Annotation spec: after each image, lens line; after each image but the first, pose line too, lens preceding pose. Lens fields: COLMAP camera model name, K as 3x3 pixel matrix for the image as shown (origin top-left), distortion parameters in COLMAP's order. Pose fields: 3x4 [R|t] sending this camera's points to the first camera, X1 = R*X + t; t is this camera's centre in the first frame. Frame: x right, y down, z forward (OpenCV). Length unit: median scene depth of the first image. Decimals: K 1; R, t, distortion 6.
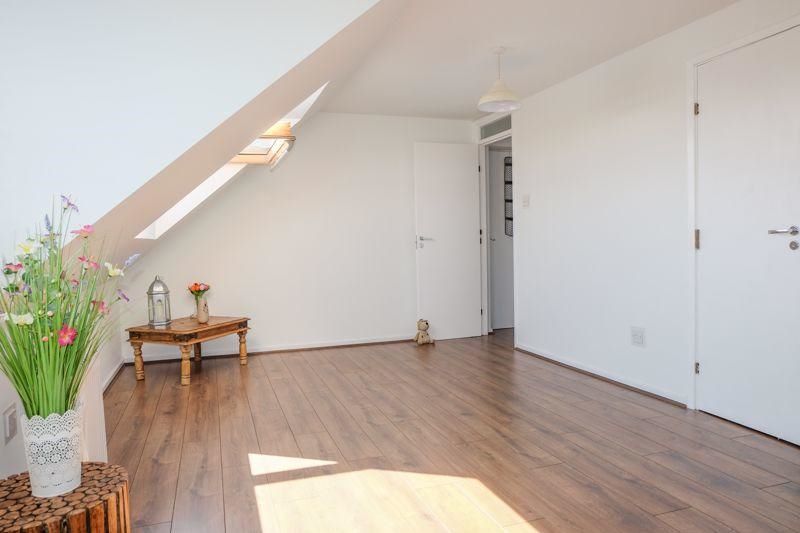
lens RADIAL K [[552.3, 0, 400.0], [0, 552.3, 266.5], [0, 0, 1]] dist [0.005589, 0.006738]
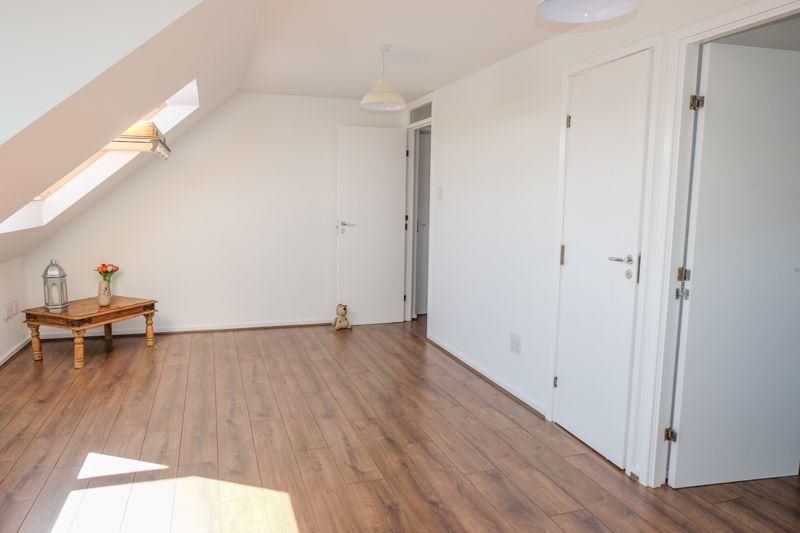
lens RADIAL K [[556.2, 0, 386.7], [0, 556.2, 264.0], [0, 0, 1]] dist [0.002678, 0.002912]
pose [[0.999065, 0.039952, -0.016524, 0.186579], [-0.038695, 0.996765, 0.070443, -0.070531], [0.019285, -0.069738, 0.997379, -0.000632]]
